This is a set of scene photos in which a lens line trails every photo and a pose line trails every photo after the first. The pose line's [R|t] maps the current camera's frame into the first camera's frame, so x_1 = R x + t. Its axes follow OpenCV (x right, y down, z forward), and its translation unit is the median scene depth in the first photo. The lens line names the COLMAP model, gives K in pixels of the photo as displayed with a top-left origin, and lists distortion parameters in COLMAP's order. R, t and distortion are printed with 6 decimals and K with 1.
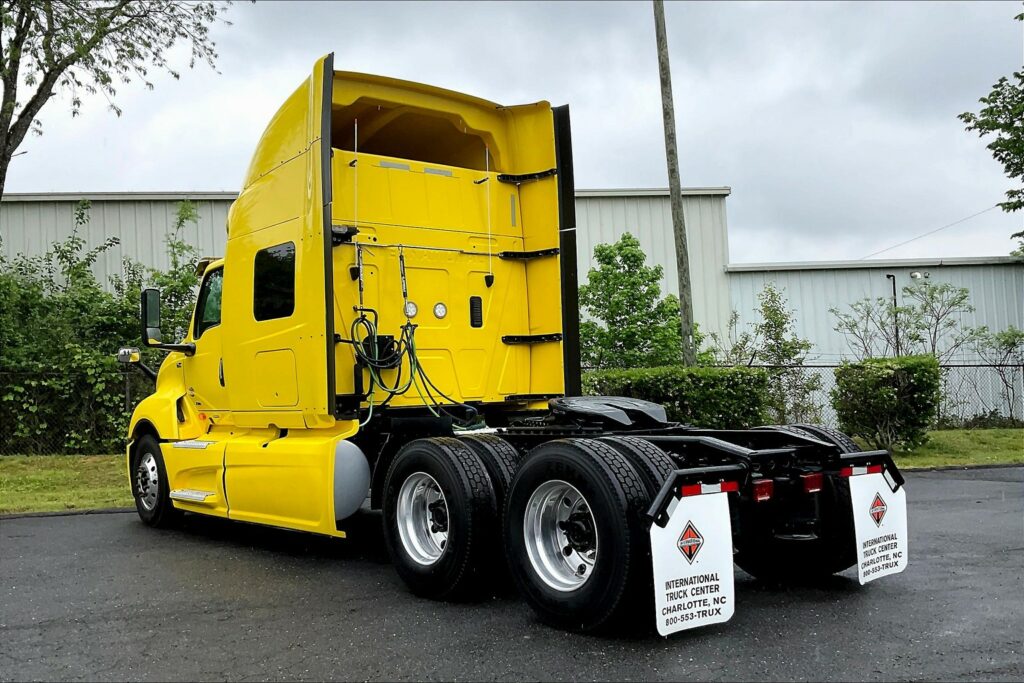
lens RADIAL K [[888.5, 0, 490.8], [0, 888.5, 348.6], [0, 0, 1]] dist [0.038878, -0.033122]
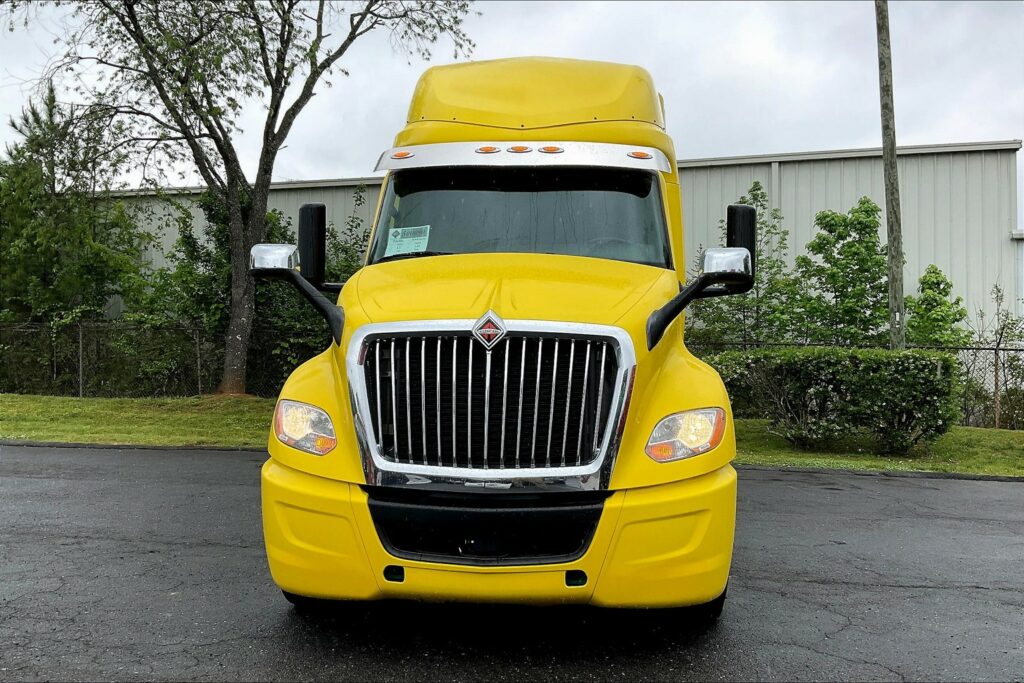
lens RADIAL K [[851.5, 0, 510.8], [0, 851.5, 362.7], [0, 0, 1]] dist [0.092230, -0.157125]
pose [[0.921007, 0.045106, -0.386925, 0.452632], [-0.022484, 0.997773, 0.062798, -0.022625], [0.388896, -0.049138, 0.919970, 0.100797]]
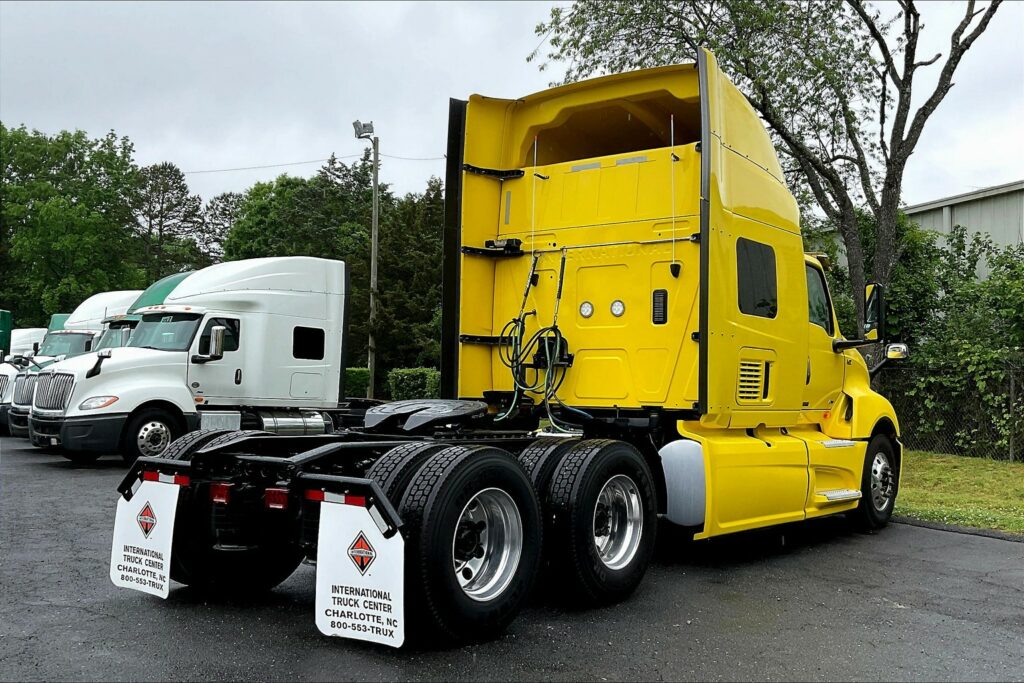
lens RADIAL K [[967.3, 0, 573.3], [0, 967.3, 349.2], [0, 0, 1]] dist [0.059020, 0.000000]
pose [[0.335259, -0.005964, -0.942107, 0.870788], [0.014326, 0.999897, -0.001231, 0.001293], [0.942017, -0.013084, 0.335310, 0.588235]]
